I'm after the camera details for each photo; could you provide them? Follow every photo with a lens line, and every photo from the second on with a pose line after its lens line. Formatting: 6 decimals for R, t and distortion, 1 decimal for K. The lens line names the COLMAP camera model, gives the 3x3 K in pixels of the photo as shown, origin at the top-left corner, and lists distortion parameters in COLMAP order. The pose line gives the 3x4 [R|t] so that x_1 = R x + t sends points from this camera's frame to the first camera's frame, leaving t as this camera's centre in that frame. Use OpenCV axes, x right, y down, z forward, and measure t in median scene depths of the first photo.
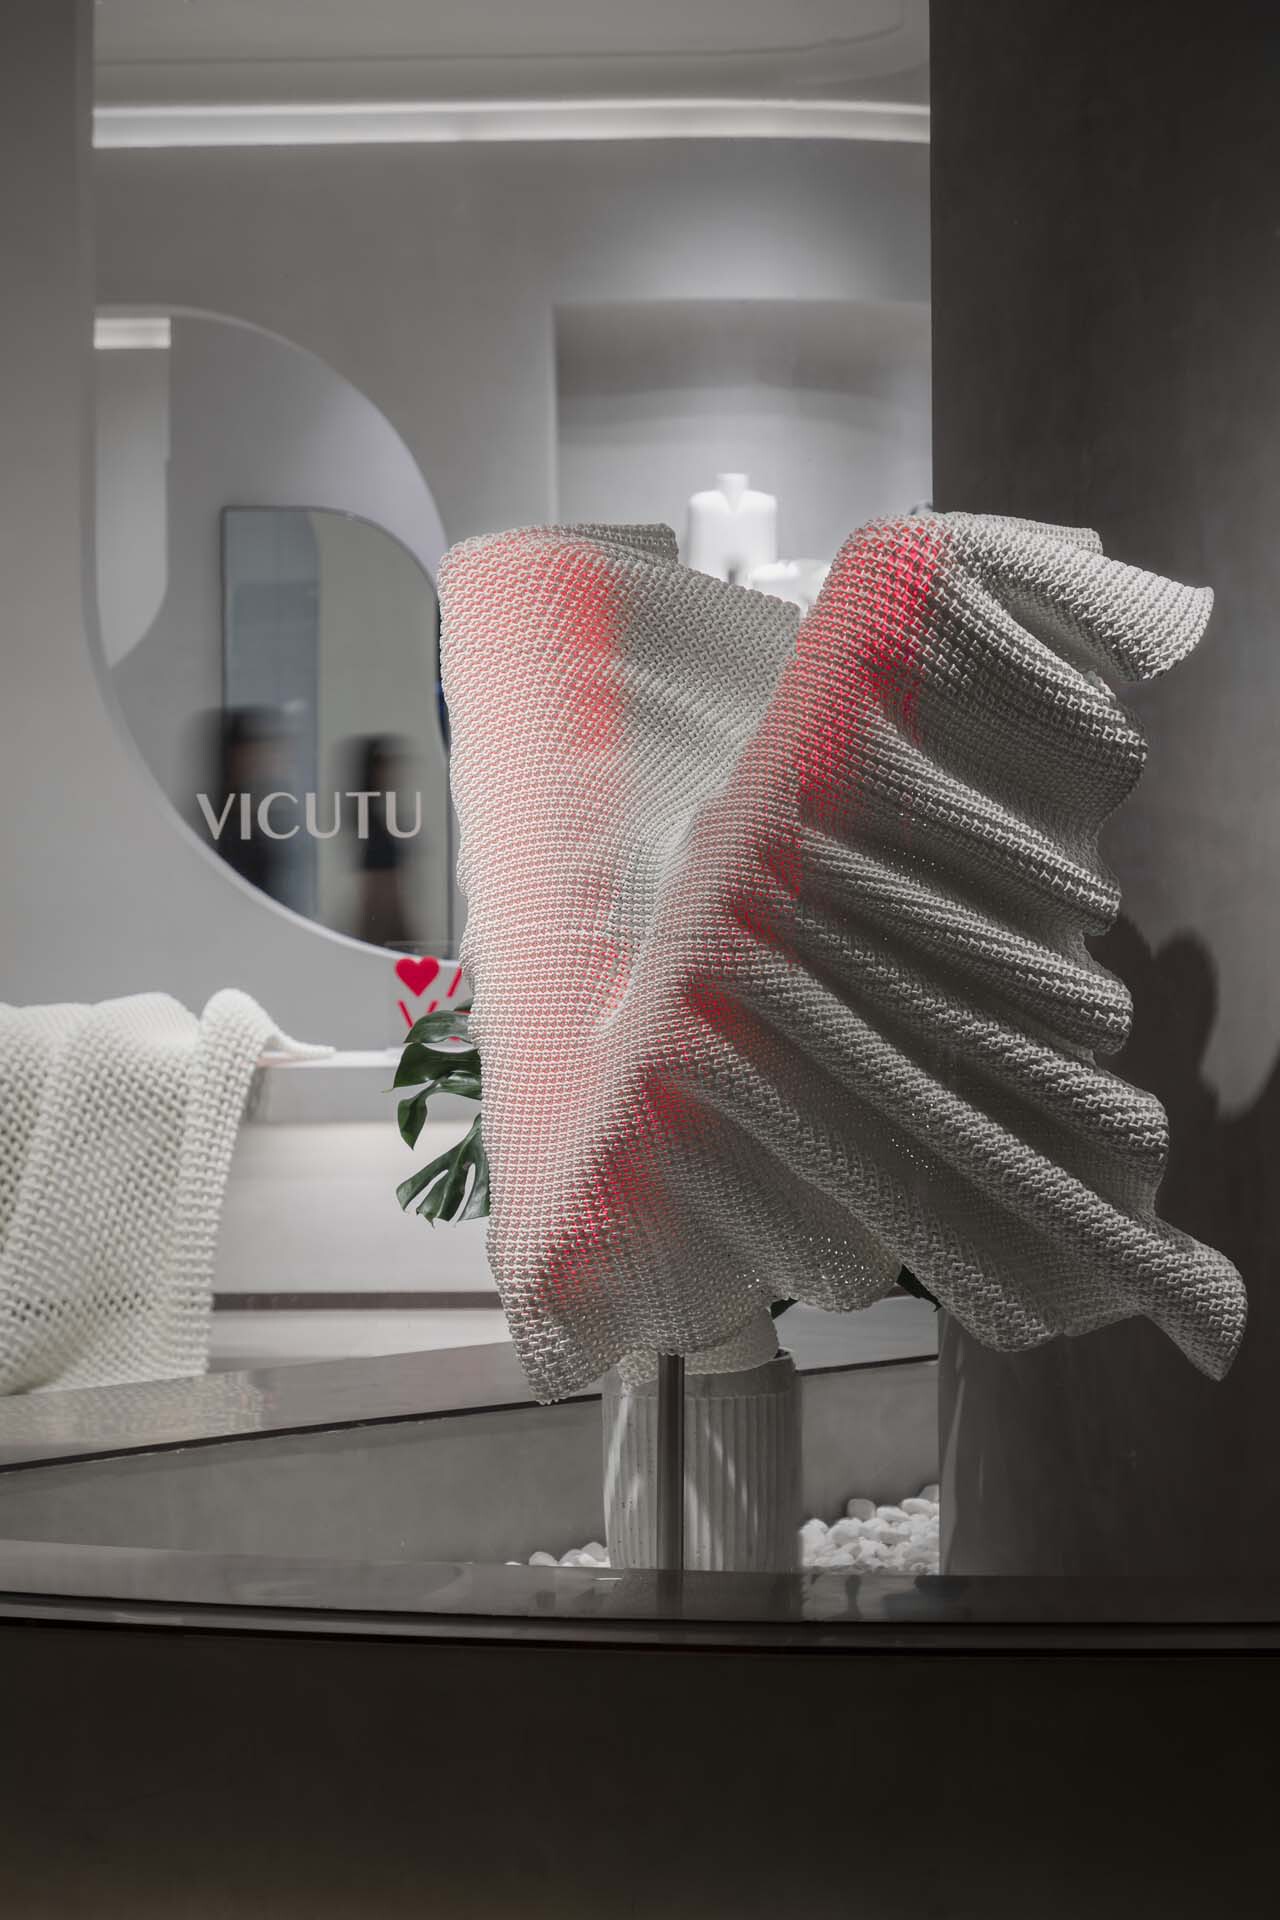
lens RADIAL K [[5375.7, 0, 636.9], [0, 5375.7, 798.2], [0, 0, 1]] dist [0.095924, -0.016827]
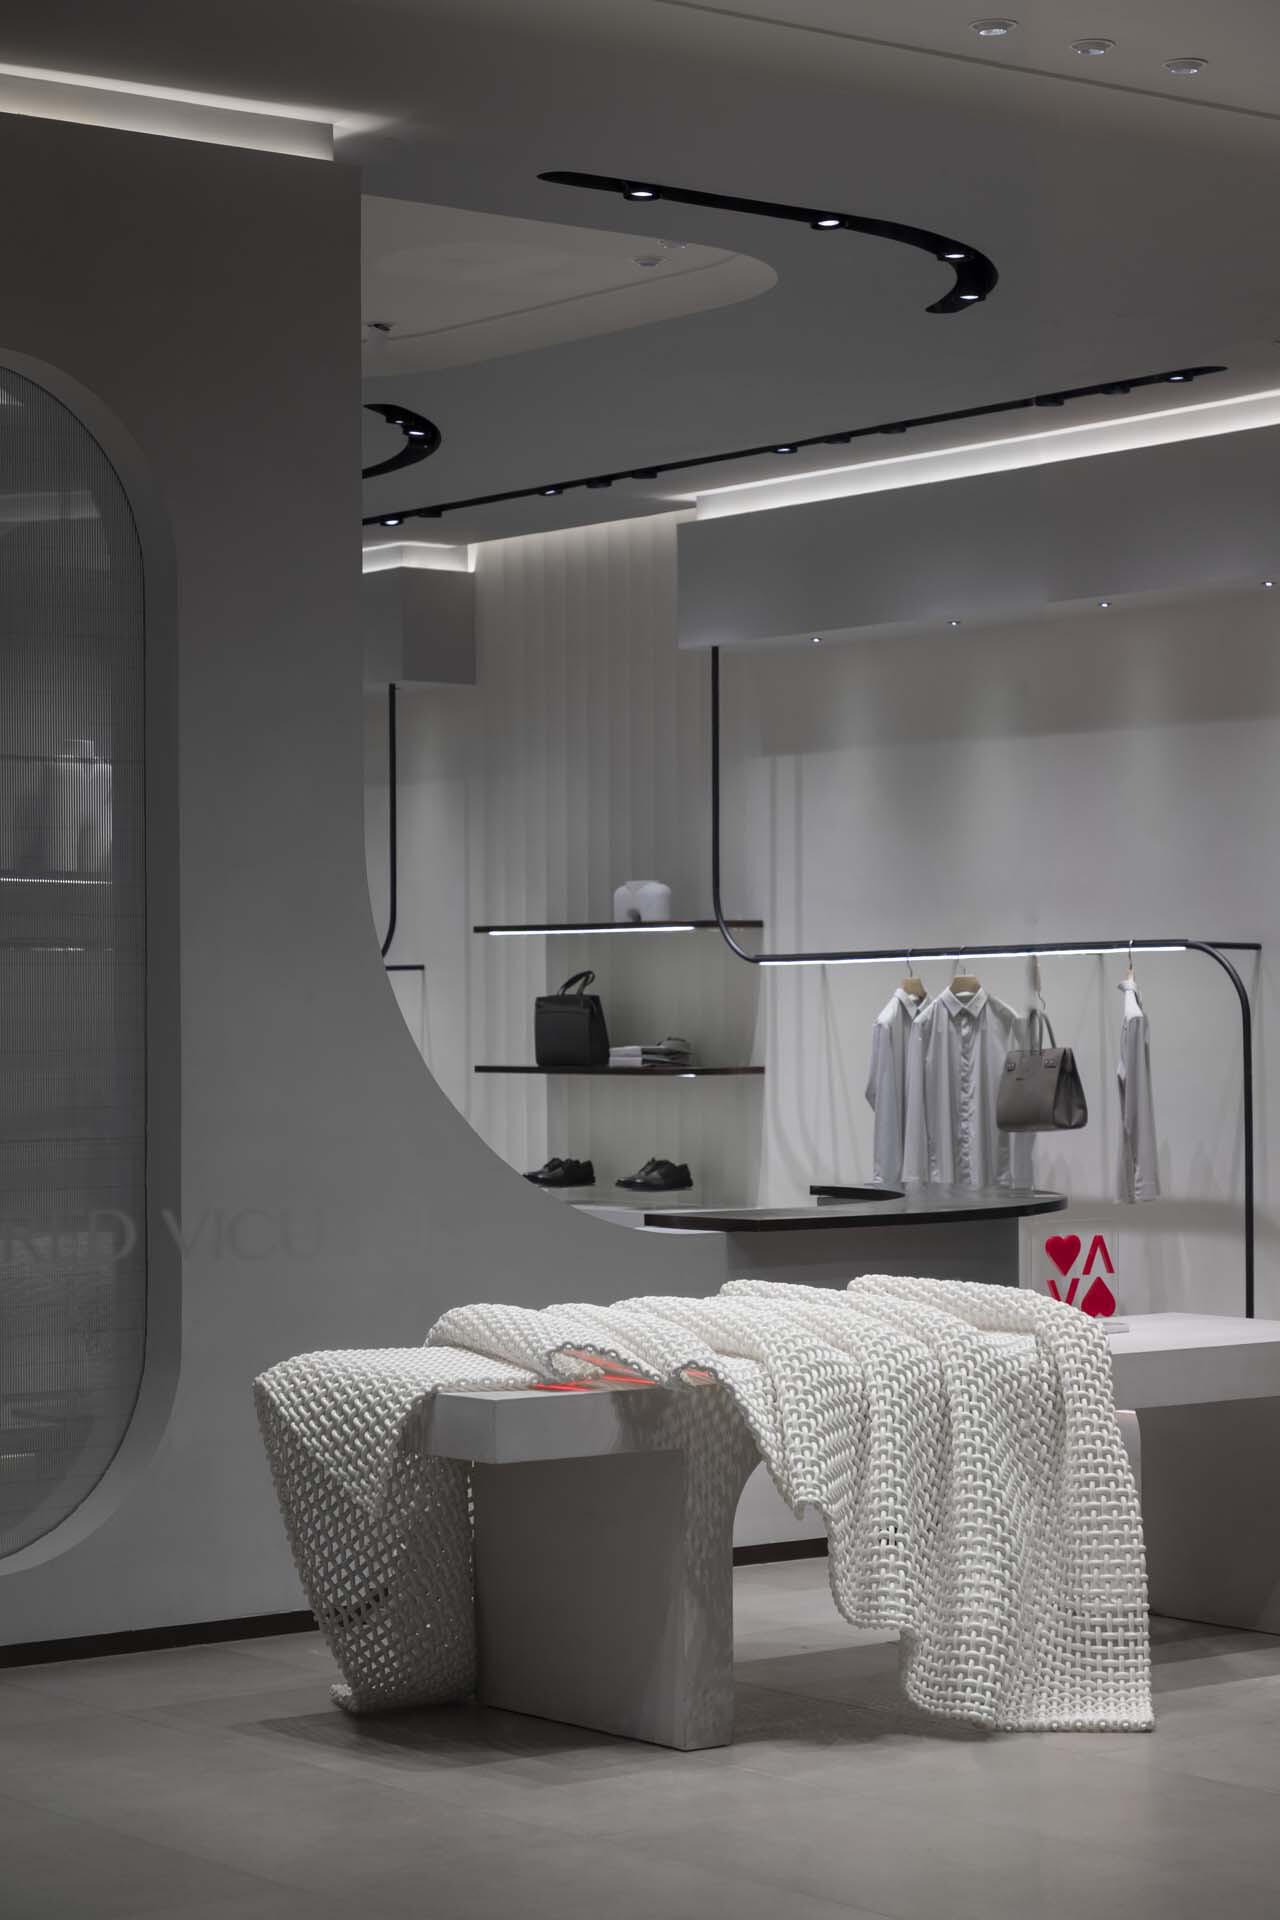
lens RADIAL K [[4016.4, 0, 640.0], [0, 4016.4, 960.0], [0, 0, 1]] dist [-0.012646, -0.073388]
pose [[0.754120, 0.013723, 0.656593, -1.029426], [-0.005070, 0.999874, -0.015074, -0.016706], [-0.656717, 0.008038, 0.754095, 0.869155]]
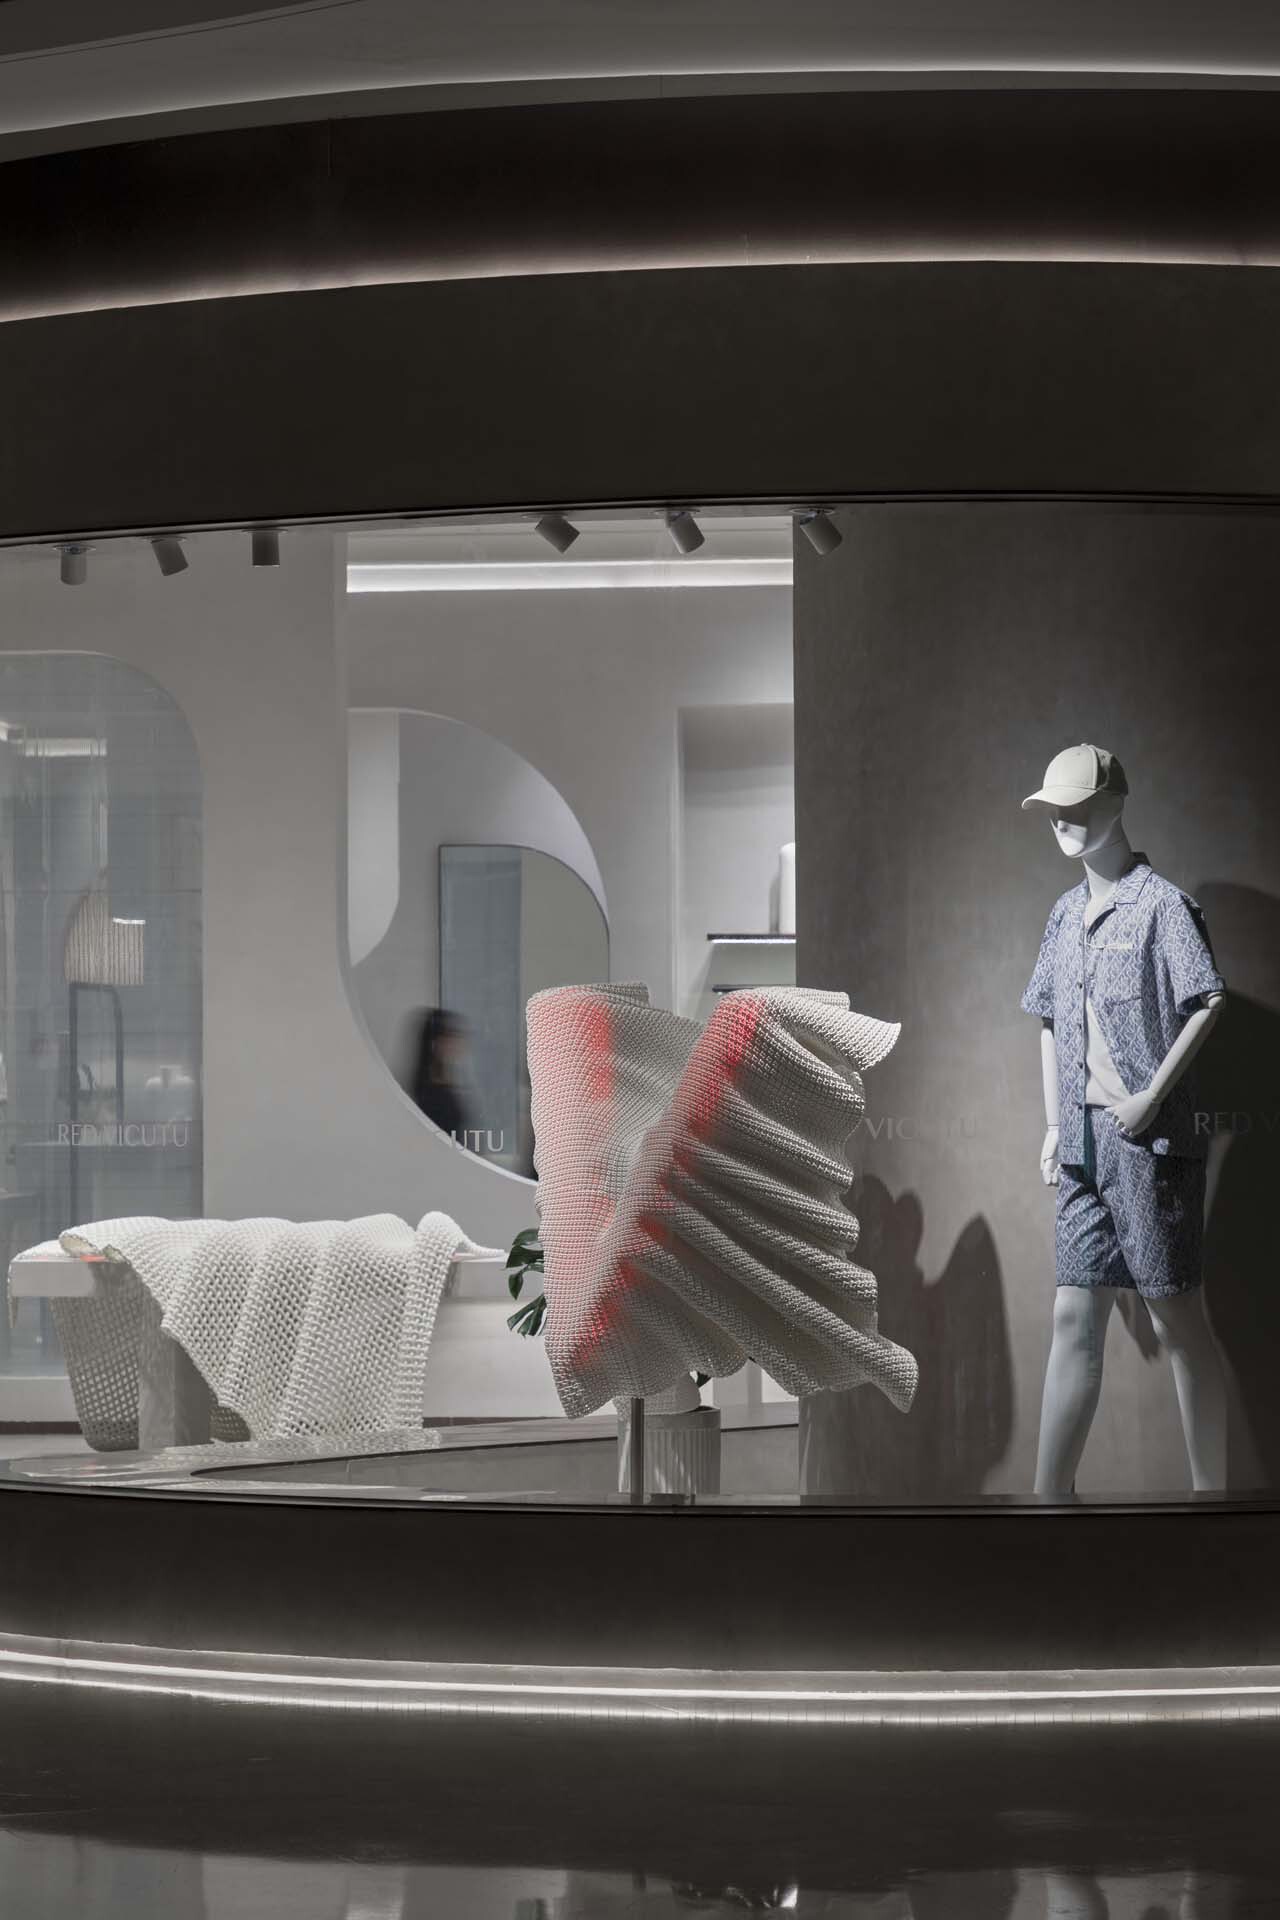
lens RADIAL K [[5589.9, 0, 640.0], [0, 5589.9, 960.0], [0, 0, 1]] dist [0.117834, 0.566894]
pose [[0.998976, 0.002178, -0.045186, 0.095535], [-0.002478, 0.999975, -0.006586, -0.045045], [0.045171, 0.006692, 0.998957, -1.033356]]
